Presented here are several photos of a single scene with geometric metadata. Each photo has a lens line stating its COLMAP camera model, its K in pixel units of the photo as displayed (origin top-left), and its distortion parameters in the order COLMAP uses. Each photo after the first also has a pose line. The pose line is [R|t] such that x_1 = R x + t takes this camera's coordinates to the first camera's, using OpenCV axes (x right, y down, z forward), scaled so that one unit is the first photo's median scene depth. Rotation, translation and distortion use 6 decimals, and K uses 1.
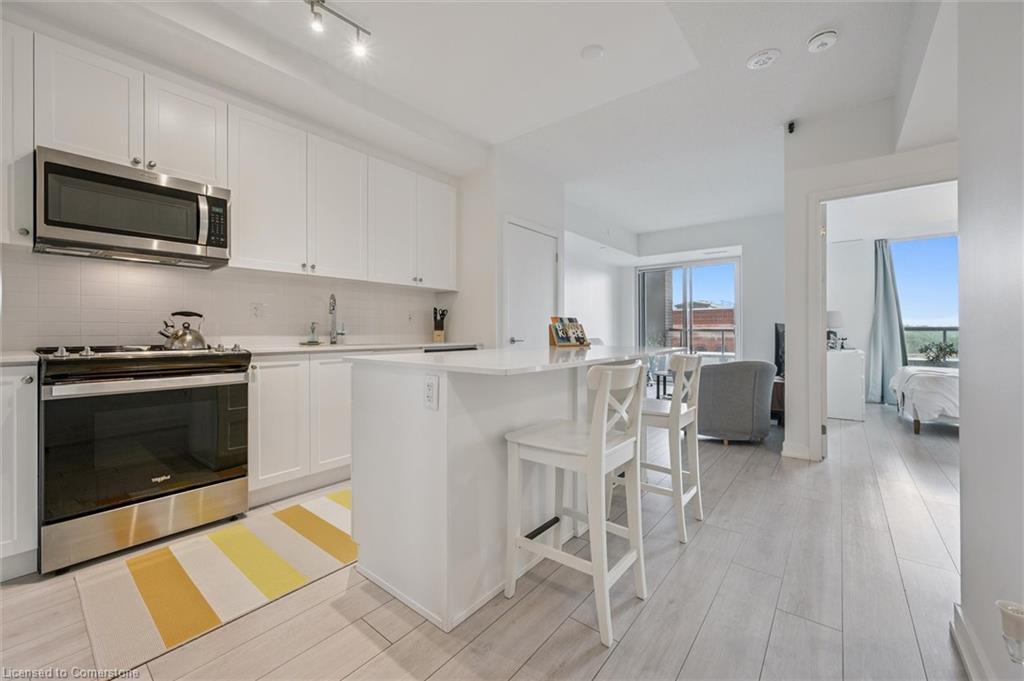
lens RADIAL K [[406.6, 0, 508.6], [0, 406.6, 330.9], [0, 0, 1]] dist [0.002066, -0.000031]
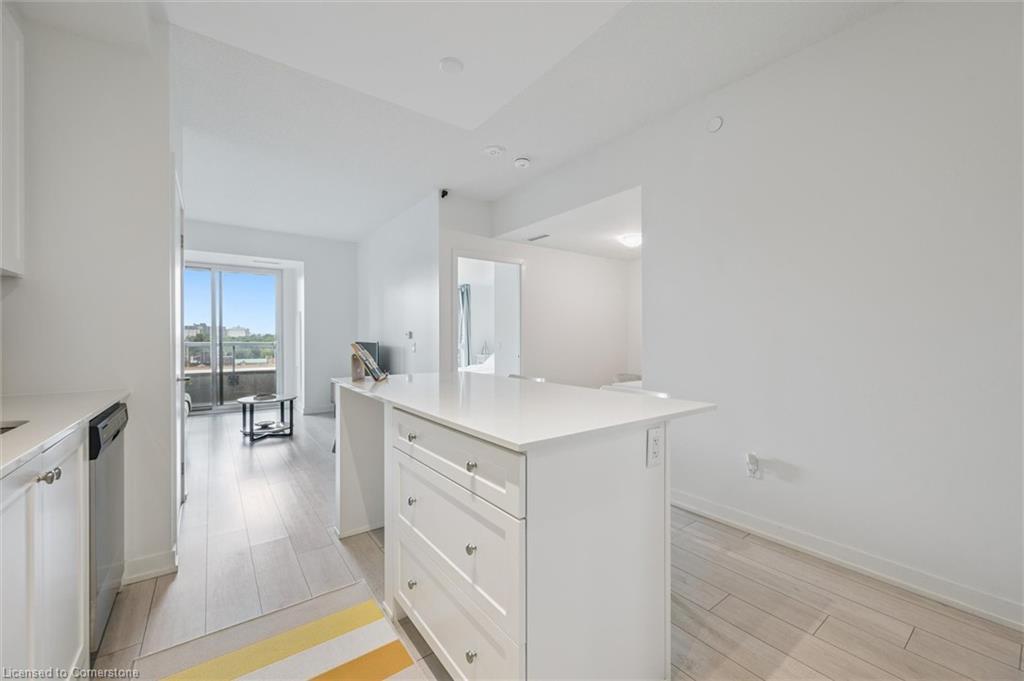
lens RADIAL K [[406.6, 0, 511.7], [0, 406.6, 335.5], [0, 0, 1]] dist [0.002066, -0.000031]
pose [[0.257401, 0.003038, 0.966300, -0.248472], [0.004822, 0.999979, -0.004428, -0.021172], [-0.966293, 0.005799, 0.257381, 0.228695]]
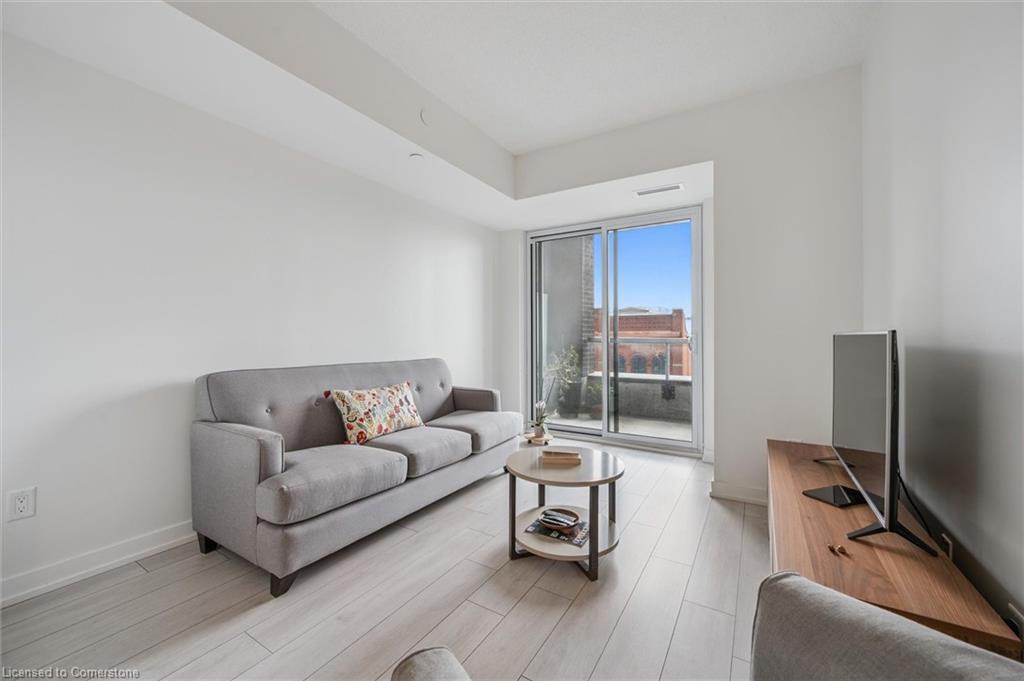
lens RADIAL K [[406.6, 0, 510.3], [0, 406.6, 339.7], [0, 0, 1]] dist [0.002066, -0.000031]
pose [[0.991307, -0.005346, 0.131463, 0.247516], [0.004924, 0.999982, 0.003539, -0.007744], [-0.131479, -0.002861, 0.991315, 0.498274]]
